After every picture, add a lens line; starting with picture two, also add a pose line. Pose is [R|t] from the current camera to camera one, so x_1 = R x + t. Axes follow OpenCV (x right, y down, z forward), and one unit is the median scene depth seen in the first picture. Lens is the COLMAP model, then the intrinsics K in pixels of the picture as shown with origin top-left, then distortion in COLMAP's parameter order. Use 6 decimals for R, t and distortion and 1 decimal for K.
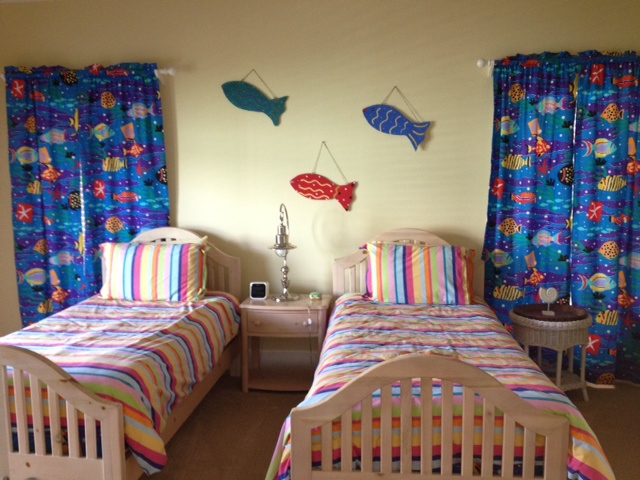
lens RADIAL K [[590.3, 0, 317.3], [0, 590.3, 239.3], [0, 0, 1]] dist [0.059178, 0.000000]
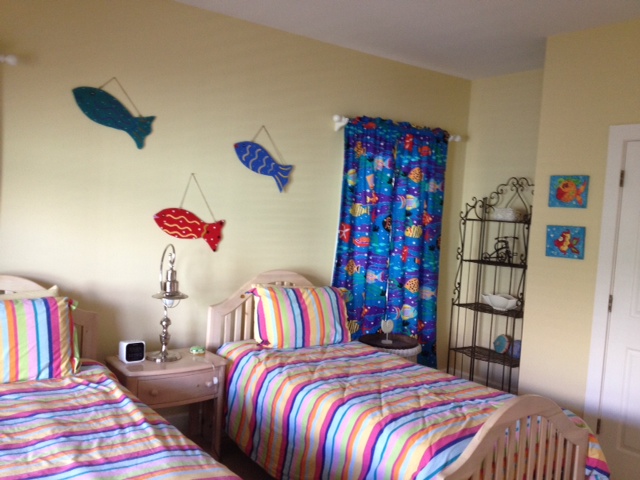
lens RADIAL K [[590.3, 0, 318.4], [0, 590.3, 236.4], [0, 0, 1]] dist [0.059178, 0.000000]
pose [[0.736055, 0.020839, 0.676601, -0.475862], [0.012165, 0.998957, -0.044002, -0.031160], [-0.676812, 0.040619, 0.735034, 0.232693]]
